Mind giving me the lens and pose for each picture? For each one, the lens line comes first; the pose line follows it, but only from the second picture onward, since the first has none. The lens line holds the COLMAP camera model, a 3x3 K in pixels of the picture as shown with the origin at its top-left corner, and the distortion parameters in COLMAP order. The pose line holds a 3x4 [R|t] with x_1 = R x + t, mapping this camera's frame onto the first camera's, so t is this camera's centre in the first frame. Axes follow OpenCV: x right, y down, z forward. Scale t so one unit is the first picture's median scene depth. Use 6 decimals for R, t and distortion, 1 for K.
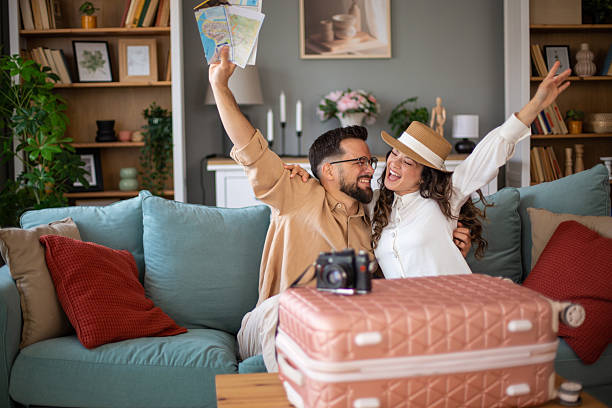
lens RADIAL K [[905.6, 0, 306.0], [0, 905.6, 204.0], [0, 0, 1]] dist [-0.153296, 0.159105]
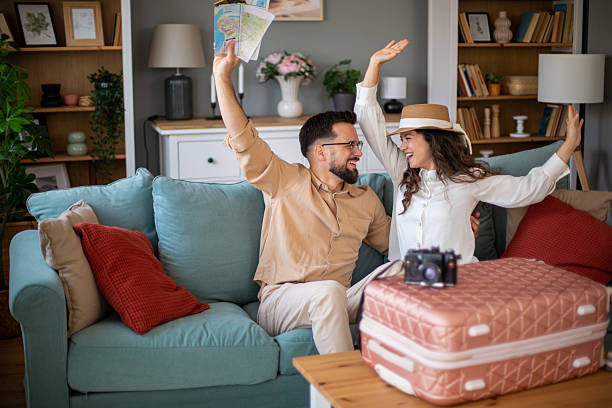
lens RADIAL K [[905.6, 0, 306.0], [0, 905.6, 204.0], [0, 0, 1]] dist [-0.153296, 0.159105]
pose [[0.978477, -0.025441, 0.204783, -0.156674], [0.007238, 0.995992, 0.089153, -0.048464], [-0.206230, -0.085752, 0.974739, -0.029517]]
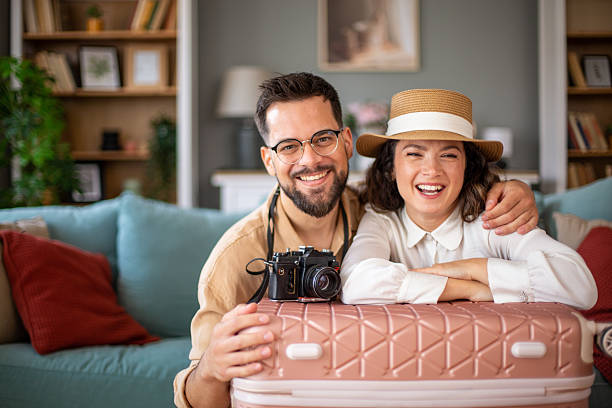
lens RADIAL K [[905.6, 0, 306.0], [0, 905.6, 204.0], [0, 0, 1]] dist [-0.153296, 0.159105]
pose [[0.997910, 0.013873, -0.063112, 0.043693], [-0.017355, 0.998337, -0.054970, 0.033538], [0.062244, 0.055950, 0.996491, 0.075515]]
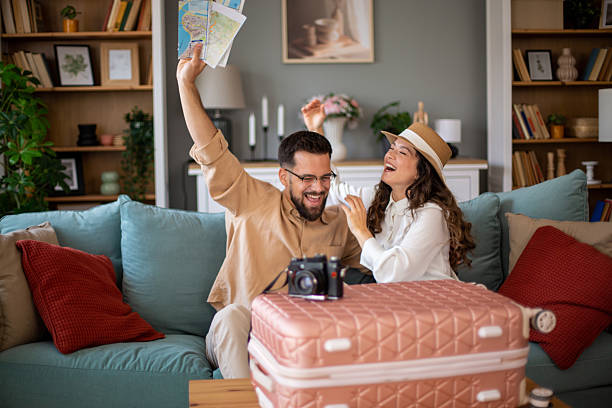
lens RADIAL K [[905.6, 0, 306.0], [0, 905.6, 204.0], [0, 0, 1]] dist [-0.153296, 0.159105]
pose [[0.999939, 0.000785, 0.010998, 0.009359], [-0.000749, 0.999994, -0.003315, -0.001481], [-0.011000, 0.003307, 0.999934, -0.000154]]
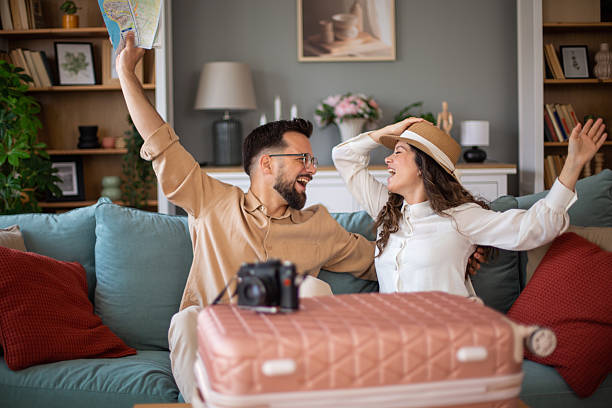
lens RADIAL K [[905.6, 0, 306.0], [0, 905.6, 204.0], [0, 0, 1]] dist [-0.153296, 0.159105]
pose [[0.998694, 0.004908, -0.050859, 0.054931], [-0.005969, 0.999767, -0.020732, 0.007154], [0.050746, 0.021008, 0.998491, 0.073333]]
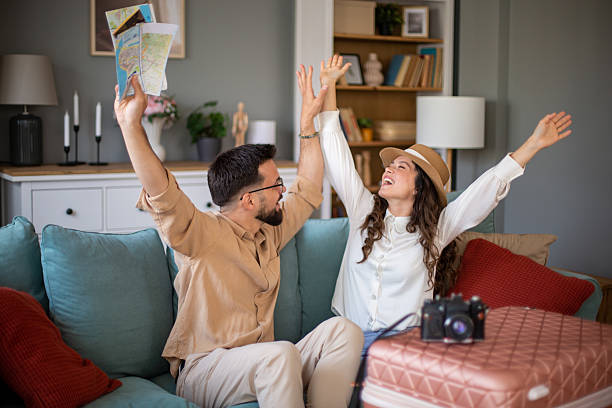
lens RADIAL K [[905.6, 0, 306.0], [0, 905.6, 204.0], [0, 0, 1]] dist [-0.153296, 0.159105]
pose [[0.895597, -0.018506, 0.444480, -0.233714], [0.010434, 0.999733, 0.020600, -0.030402], [-0.444743, -0.013811, 0.895552, 0.106276]]
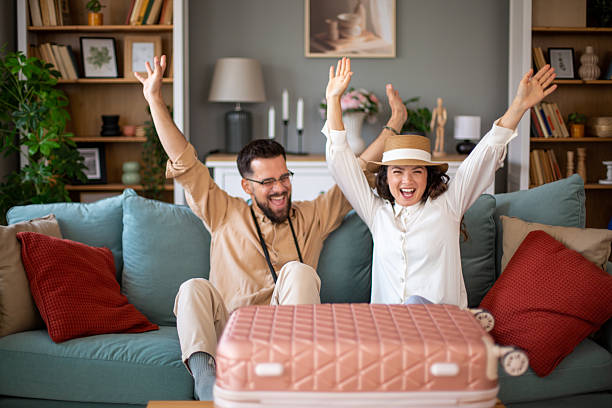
lens RADIAL K [[905.6, 0, 306.0], [0, 905.6, 204.0], [0, 0, 1]] dist [-0.153296, 0.159105]
pose [[0.998072, 0.024284, -0.057124, 0.061720], [-0.023346, 0.999582, 0.017027, -0.014899], [0.057513, -0.015660, 0.998222, -0.012156]]
